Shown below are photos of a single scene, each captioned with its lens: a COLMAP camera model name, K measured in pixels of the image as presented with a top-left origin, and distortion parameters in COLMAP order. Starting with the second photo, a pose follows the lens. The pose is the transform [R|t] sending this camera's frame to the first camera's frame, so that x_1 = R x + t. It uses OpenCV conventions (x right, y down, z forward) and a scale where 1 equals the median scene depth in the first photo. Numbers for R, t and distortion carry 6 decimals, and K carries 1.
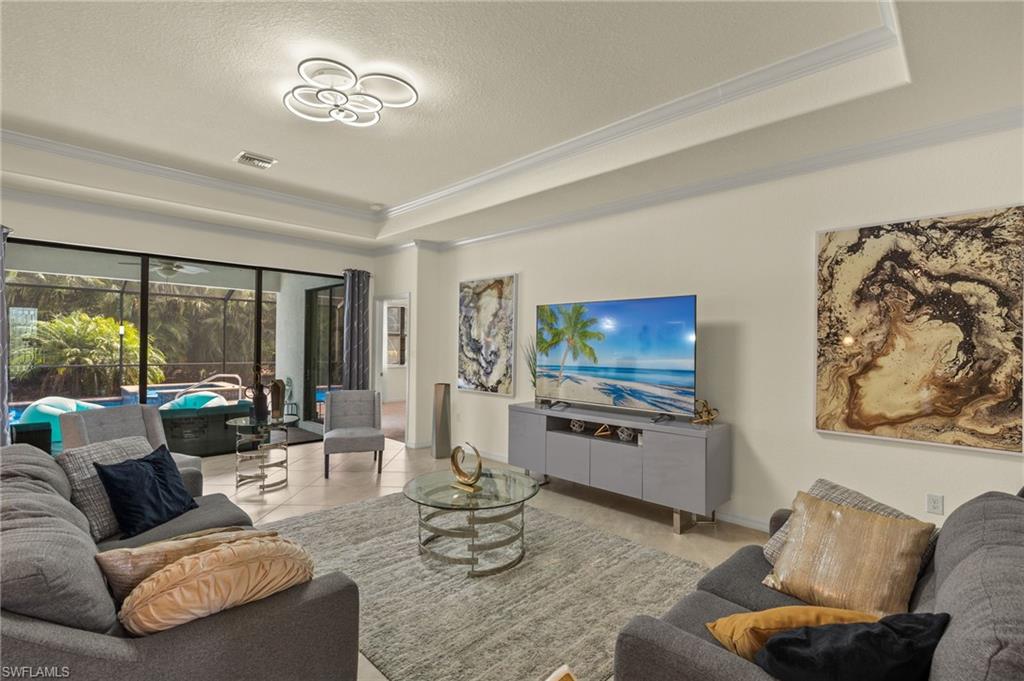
lens RADIAL K [[472.3, 0, 514.9], [0, 472.3, 343.1], [0, 0, 1]] dist [-0.001309, -0.000107]
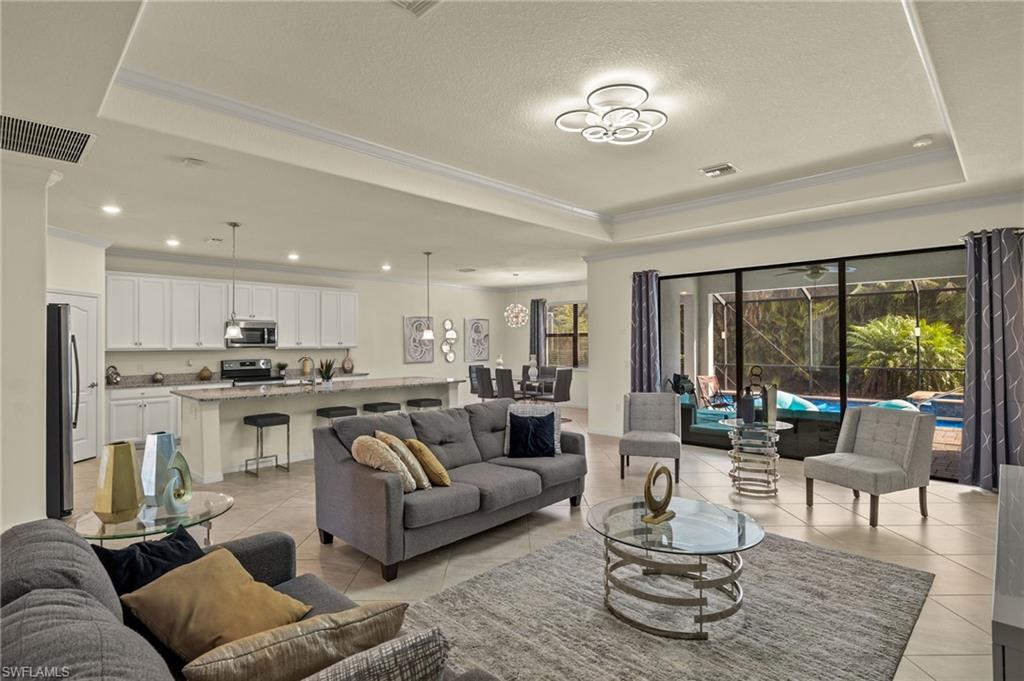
lens RADIAL K [[511.7, 0, 512.0], [0, 511.7, 340.5], [0, 0, 1]] dist [-0.000228, -0.000266]
pose [[0.000722, -0.019345, -0.999813, 0.366309], [0.008399, 0.999778, -0.019338, 0.005238], [0.999964, -0.008384, 0.000884, 0.340922]]
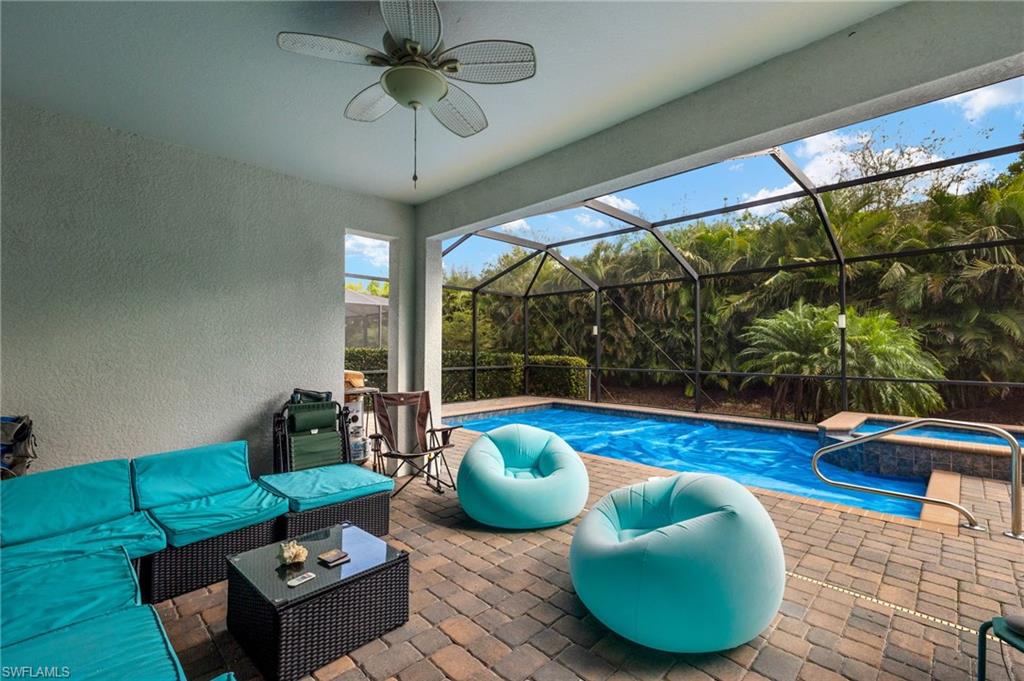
lens RADIAL K [[452.9, 0, 512.0], [0, 452.9, 340.5], [0, 0, 1]] dist [0.001547, 0.000215]
pose [[-0.012532, -0.032938, -0.999379, -0.435786], [0.003341, 0.999450, -0.032982, 0.028820], [0.999916, -0.003753, -0.012415, 1.073435]]
